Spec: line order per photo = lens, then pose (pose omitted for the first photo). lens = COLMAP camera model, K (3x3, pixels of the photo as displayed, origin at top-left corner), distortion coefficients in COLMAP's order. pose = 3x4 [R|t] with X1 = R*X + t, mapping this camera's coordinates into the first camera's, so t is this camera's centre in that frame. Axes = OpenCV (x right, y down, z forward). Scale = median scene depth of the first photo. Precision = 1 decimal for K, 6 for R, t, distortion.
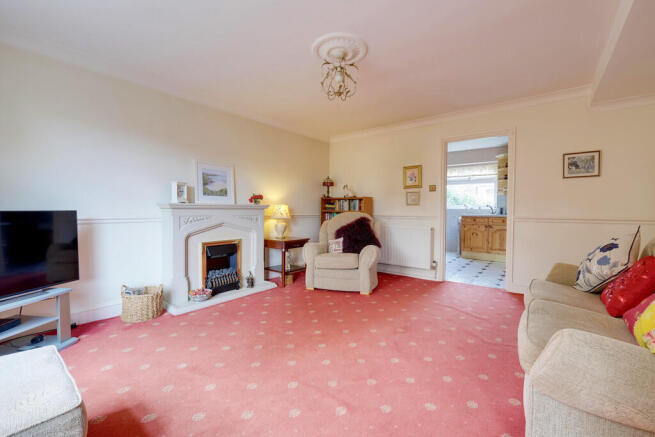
lens RADIAL K [[281.2, 0, 330.3], [0, 281.2, 217.1], [0, 0, 1]] dist [0.000011, 0.000019]
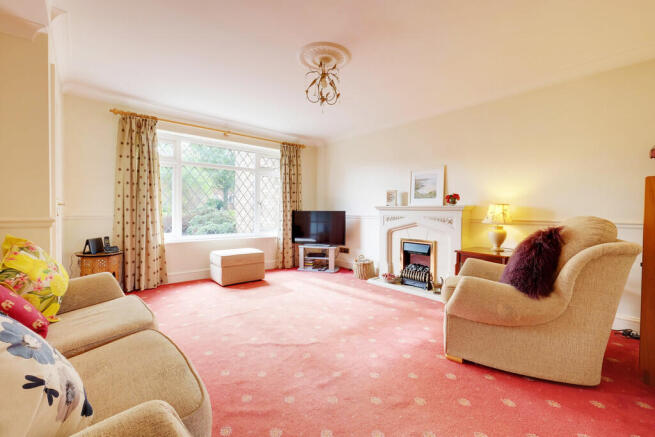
lens RADIAL K [[281.2, 0, 330.3], [0, 281.2, 217.1], [0, 0, 1]] dist [0.000011, 0.000019]
pose [[-0.200642, 0.015167, -0.979547, 0.757877], [-0.035555, 0.999109, 0.022753, -0.015547], [0.979019, 0.039393, -0.199924, 0.892756]]
